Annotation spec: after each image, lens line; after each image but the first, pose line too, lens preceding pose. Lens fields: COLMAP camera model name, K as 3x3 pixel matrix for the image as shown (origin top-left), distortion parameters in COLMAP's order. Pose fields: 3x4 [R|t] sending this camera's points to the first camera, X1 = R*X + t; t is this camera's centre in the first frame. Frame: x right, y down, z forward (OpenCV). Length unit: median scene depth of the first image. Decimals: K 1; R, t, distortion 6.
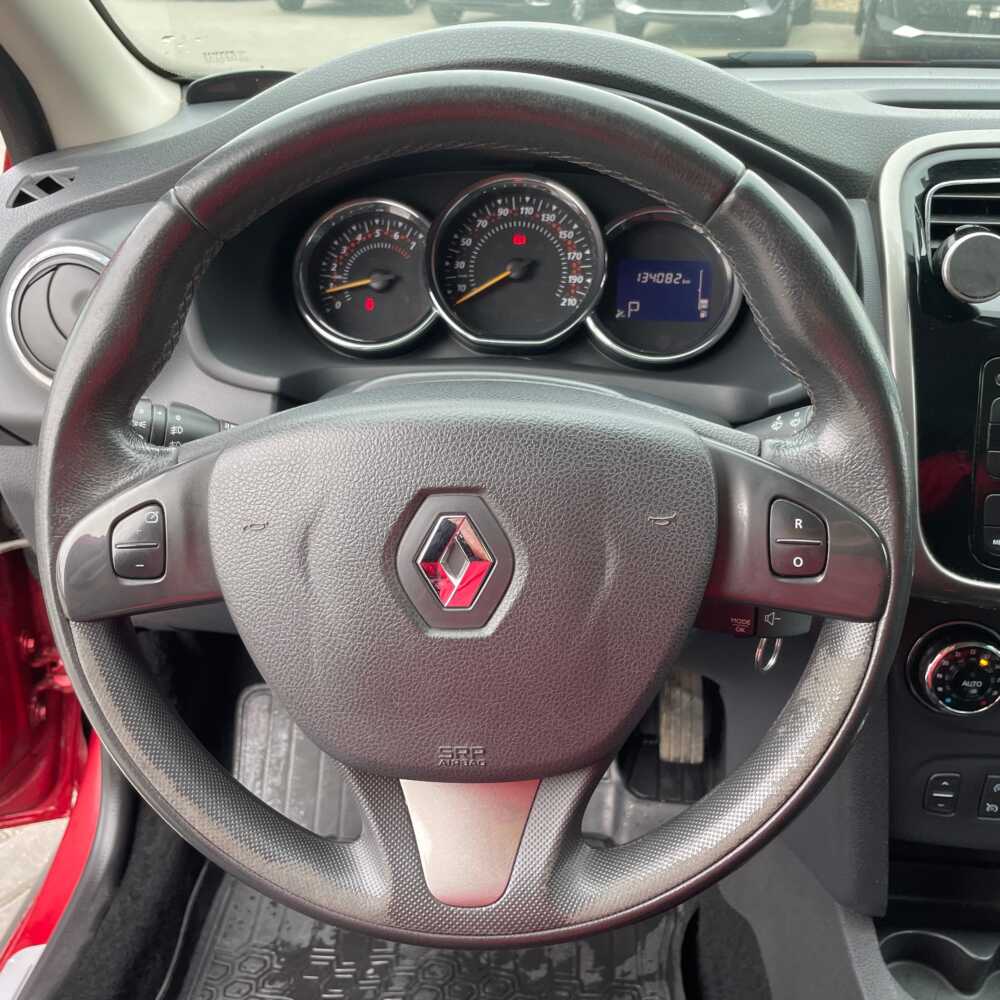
lens RADIAL K [[1021.8, 0, 500.0], [0, 1021.8, 500.0], [0, 0, 1]] dist [0.070511, -0.098027]
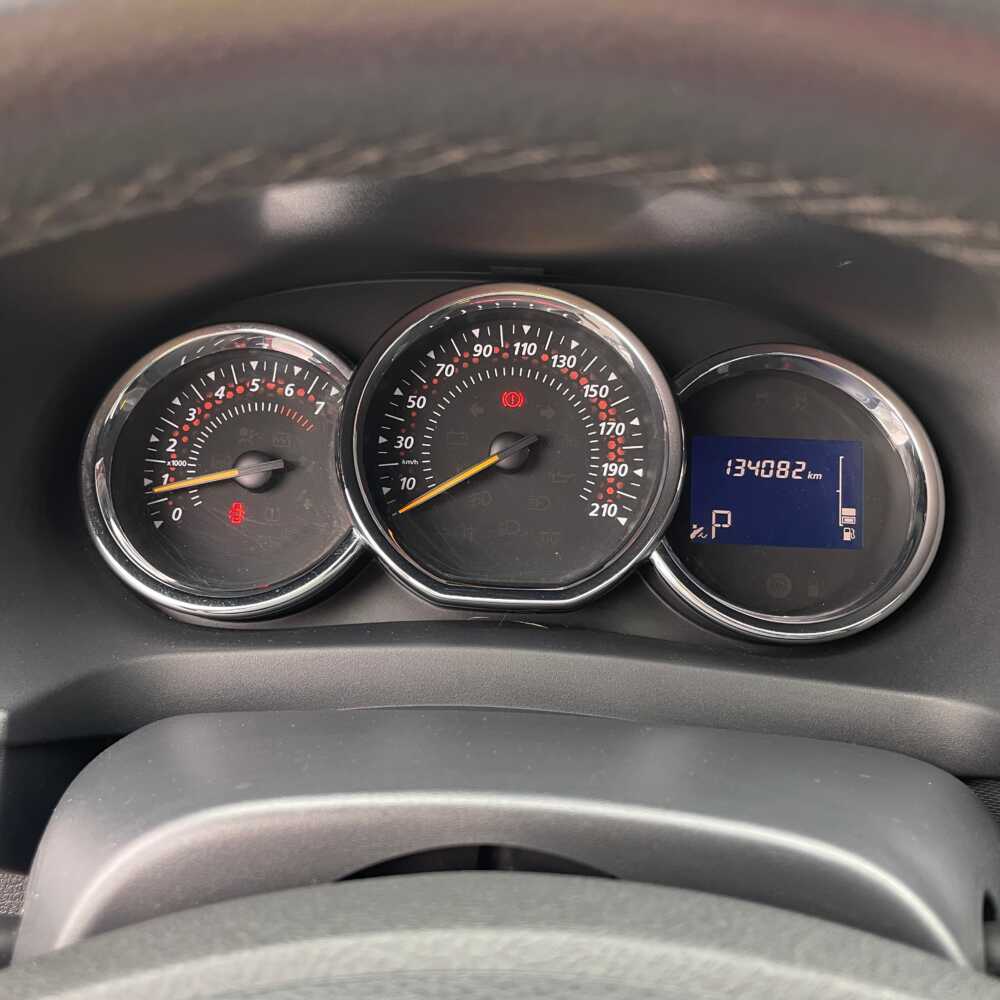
lens RADIAL K [[1009.8, 0, 500.0], [0, 1009.8, 500.0], [0, 0, 1]] dist [0.094555, -0.132578]
pose [[0.997992, 0.000654, 0.063341, -0.022773], [0.007094, 0.992504, -0.122004, -0.132775], [-0.062946, 0.122208, 0.990506, 0.464417]]
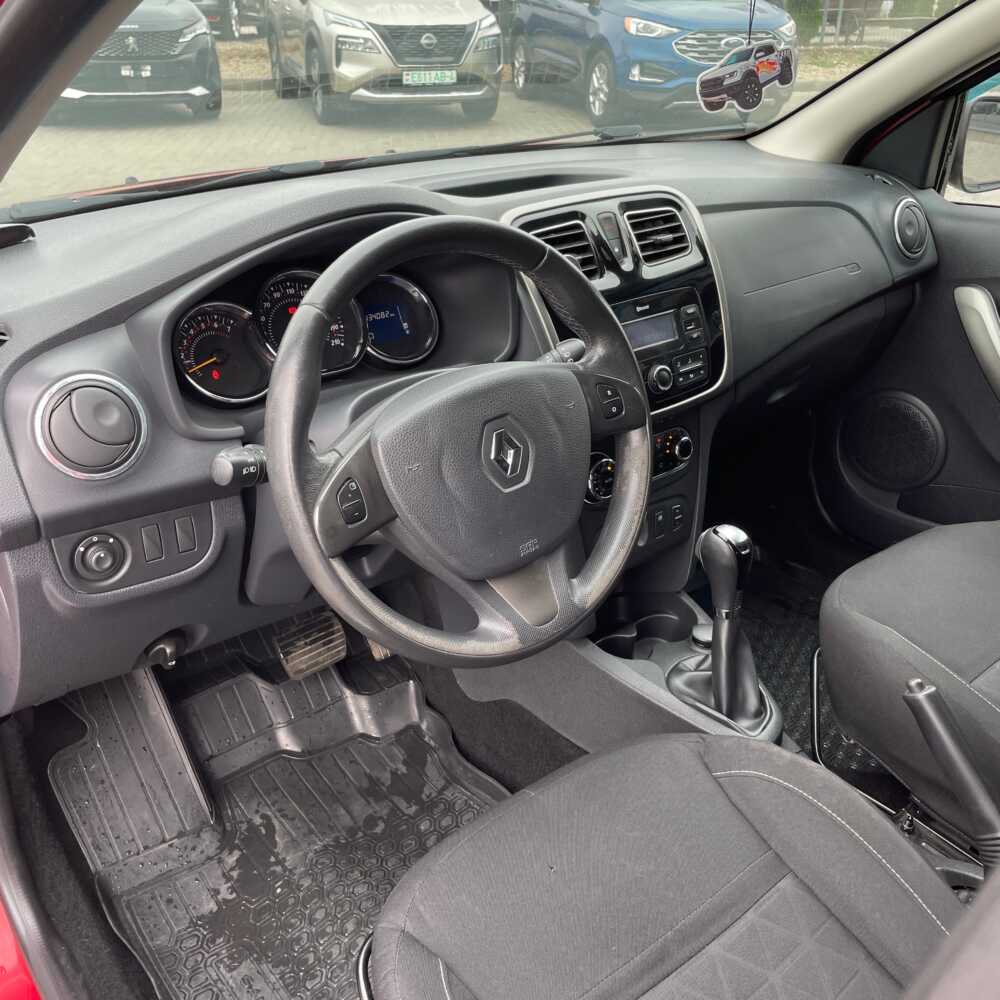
lens RADIAL K [[1009.8, 0, 500.0], [0, 1009.8, 500.0], [0, 0, 1]] dist [0.094555, -0.132578]
pose [[0.724576, -0.314296, 0.613358, -0.768357], [0.337525, 0.937756, 0.081797, -0.010854], [-0.600888, 0.147755, 0.785558, -0.321054]]
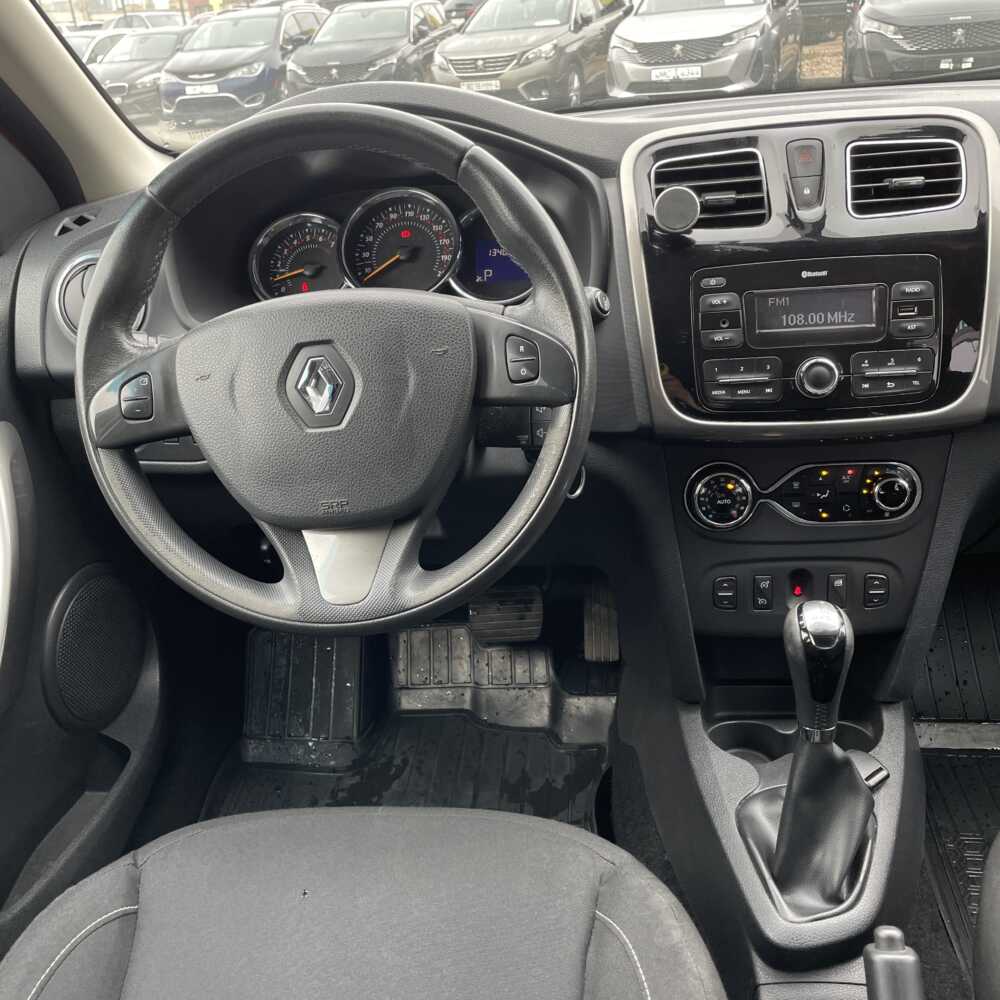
lens RADIAL K [[1018.9, 0, 489.5], [0, 1018.9, 488.2], [0, 0, 1]] dist [0.090942, -0.123864]
pose [[0.996285, -0.070774, -0.049067, 0.180421], [0.066019, 0.993516, -0.092560, 0.238131], [0.055299, 0.088977, 0.994497, -0.381759]]
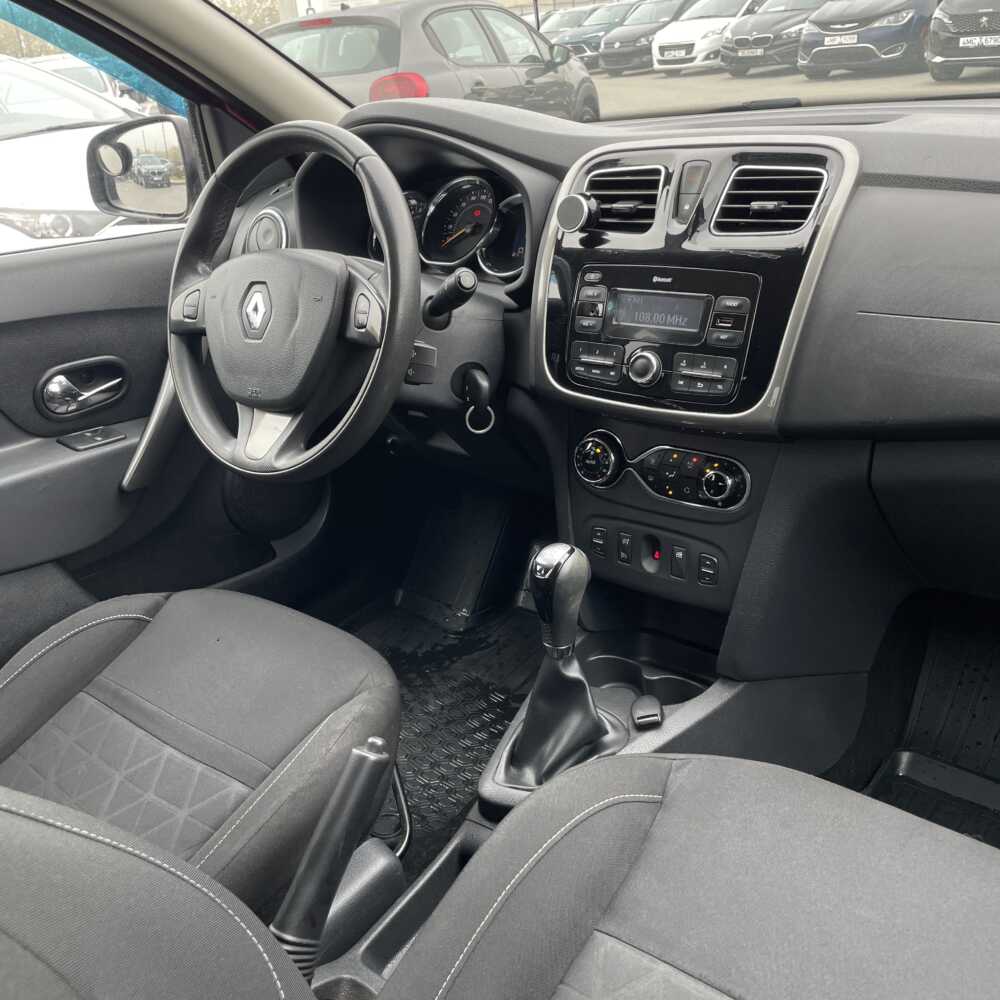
lens RADIAL K [[1018.9, 0, 489.5], [0, 1018.9, 488.2], [0, 0, 1]] dist [0.090942, -0.123864]
pose [[0.810598, 0.151973, -0.565539, 1.136371], [-0.192089, 0.981309, -0.011625, 0.241101], [0.553202, 0.118057, 0.824640, -0.426002]]
